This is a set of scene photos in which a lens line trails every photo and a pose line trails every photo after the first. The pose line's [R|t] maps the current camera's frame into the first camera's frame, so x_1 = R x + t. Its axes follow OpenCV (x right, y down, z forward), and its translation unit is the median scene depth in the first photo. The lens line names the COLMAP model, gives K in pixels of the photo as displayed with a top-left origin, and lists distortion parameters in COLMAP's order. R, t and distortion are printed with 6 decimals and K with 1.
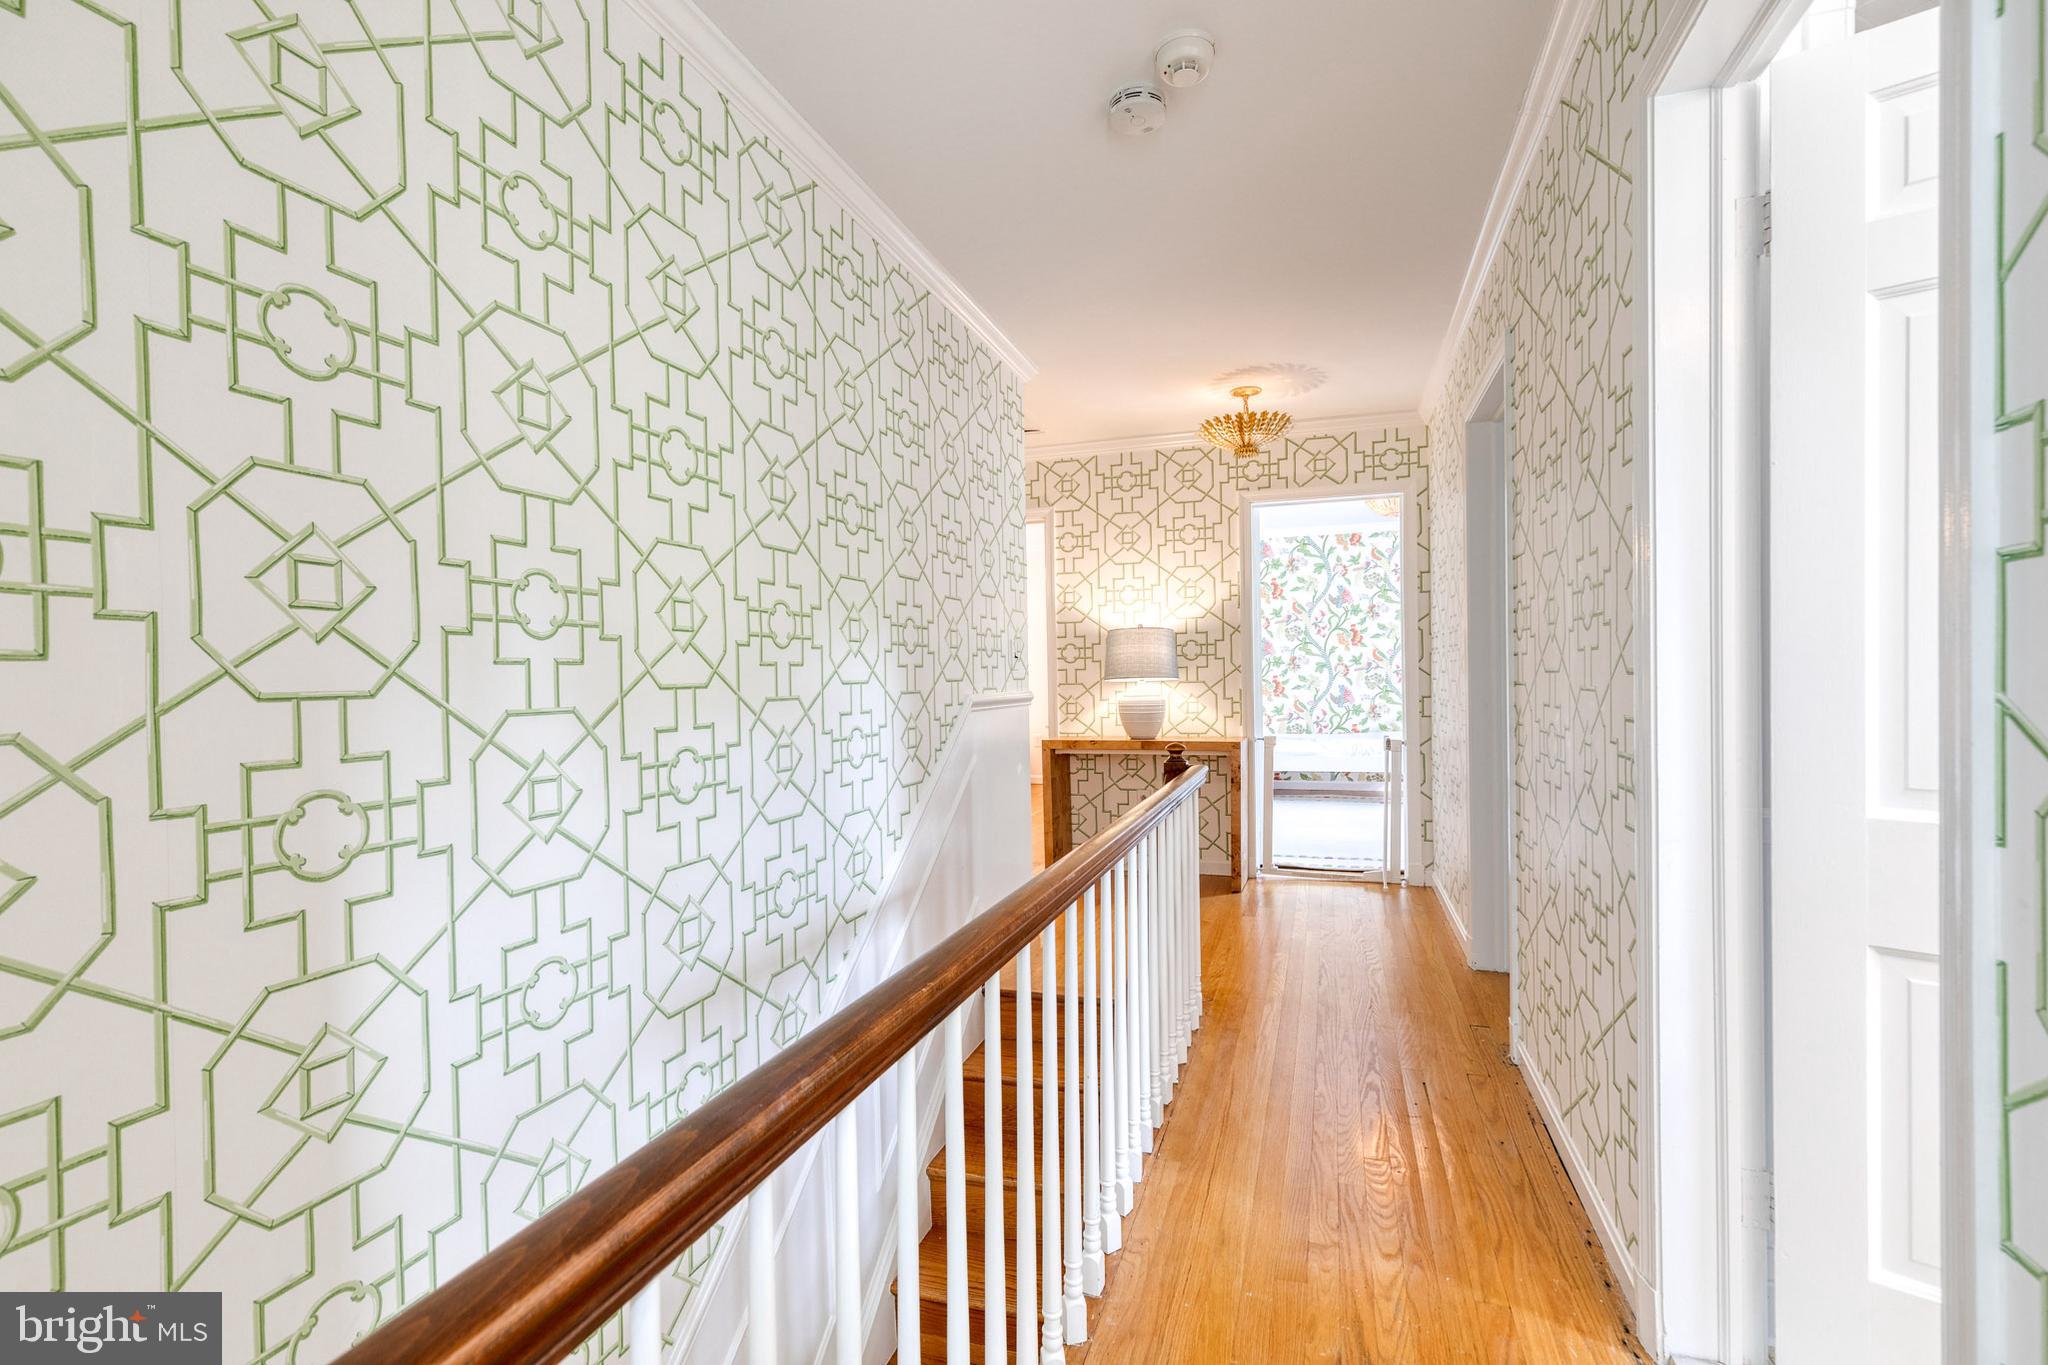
lens RADIAL K [[918.9, 0, 1025.8], [0, 918.9, 688.0], [0, 0, 1]] dist [0.018092, -0.003319]
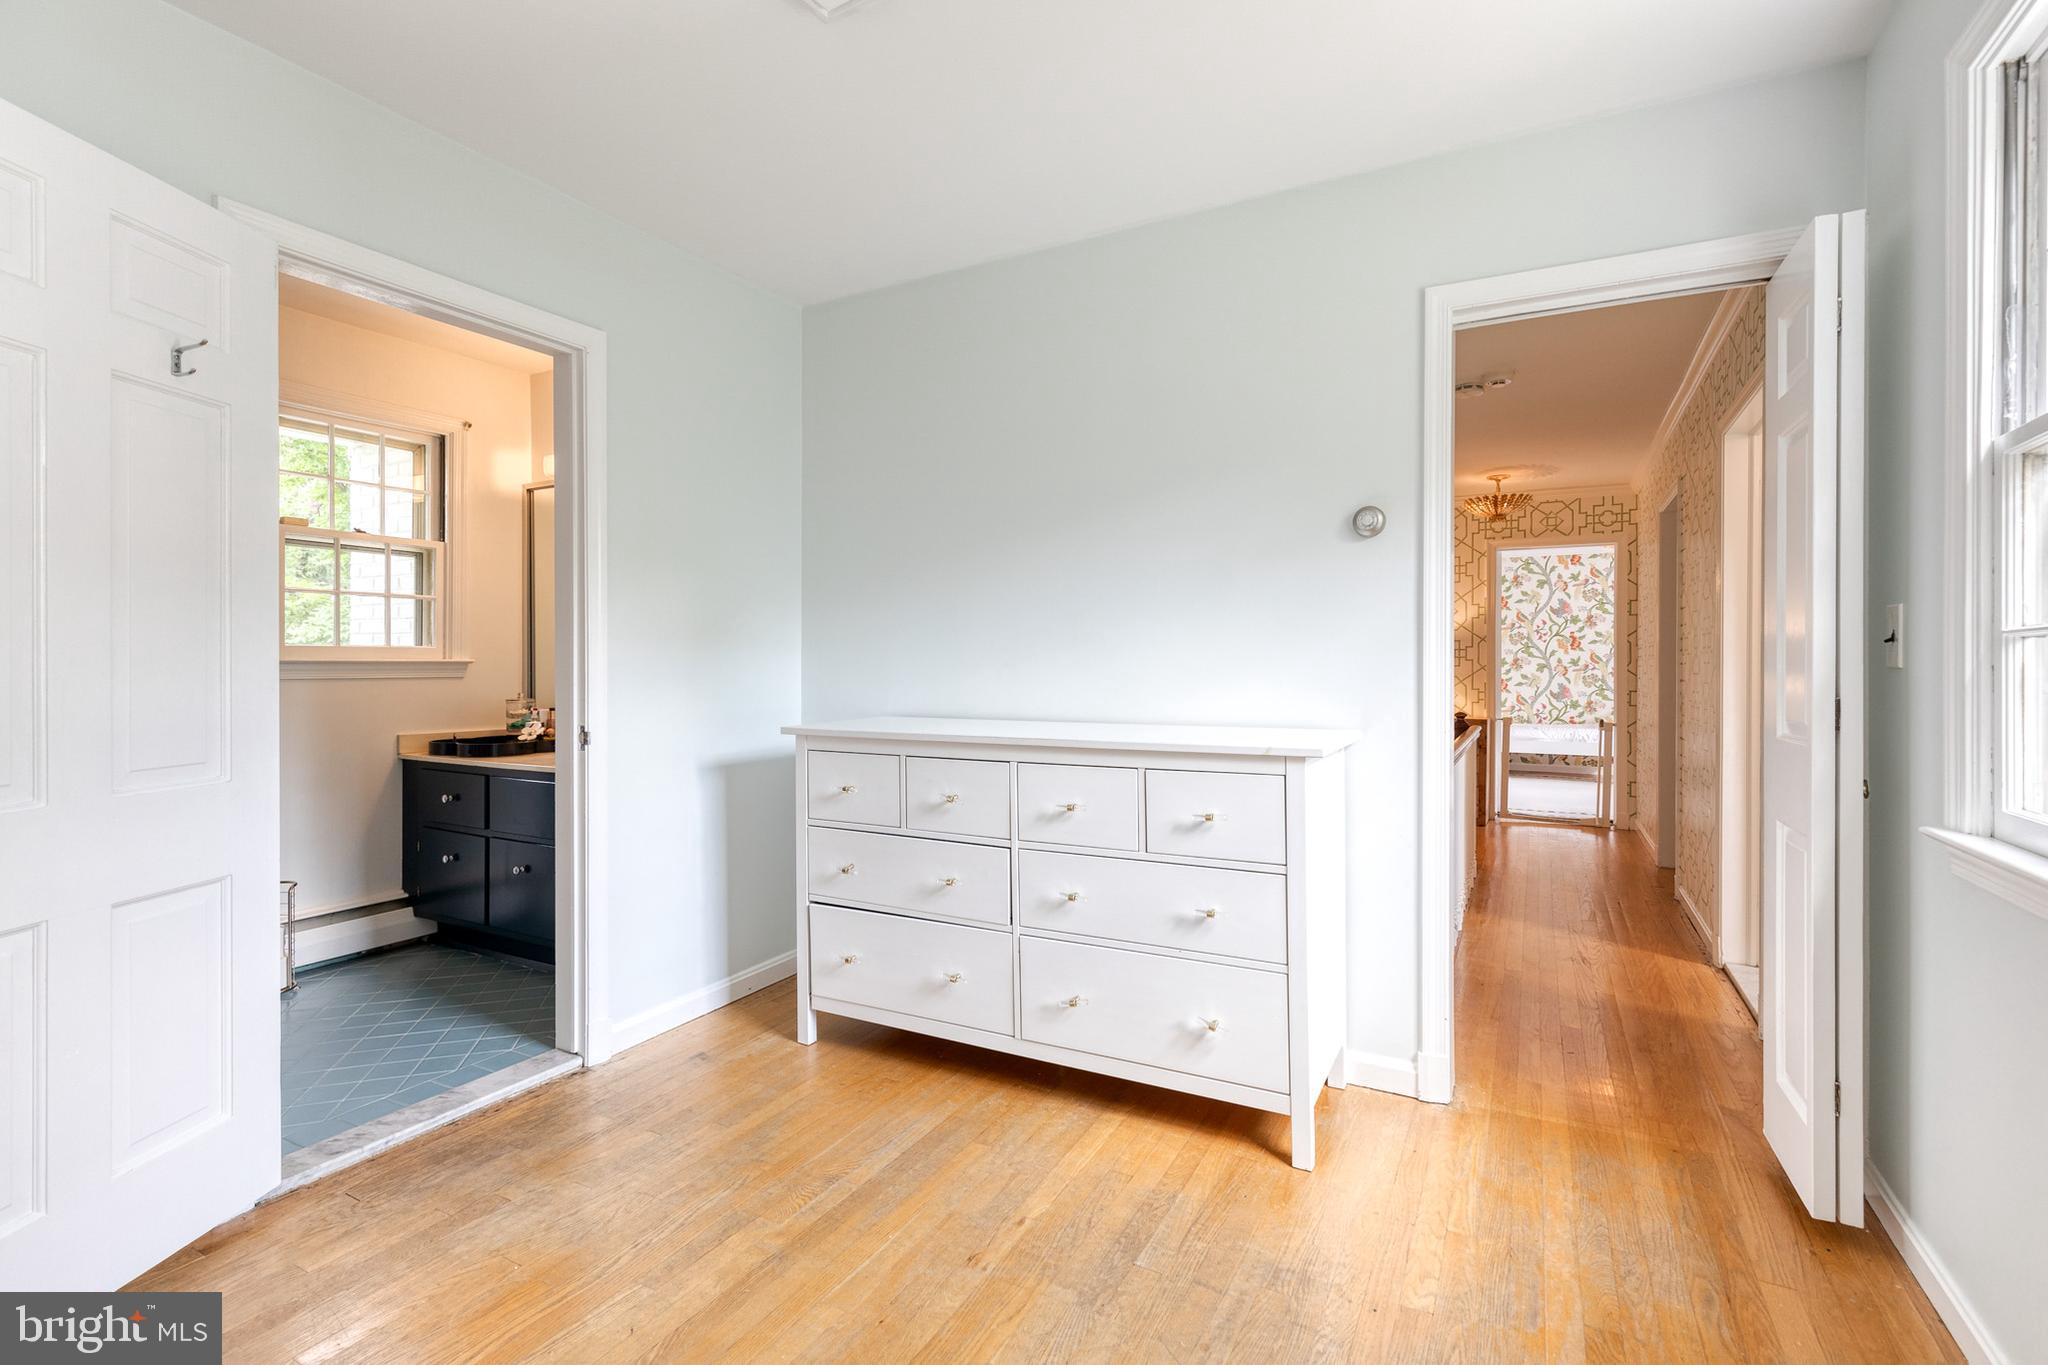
lens RADIAL K [[918.9, 0, 1043.3], [0, 918.9, 669.8], [0, 0, 1]] dist [0.018092, -0.003319]
pose [[0.984982, 0.021952, -0.171256, -0.172217], [-0.023772, 0.999681, -0.008586, 0.009037], [0.171013, 0.012528, 0.985189, -0.448312]]
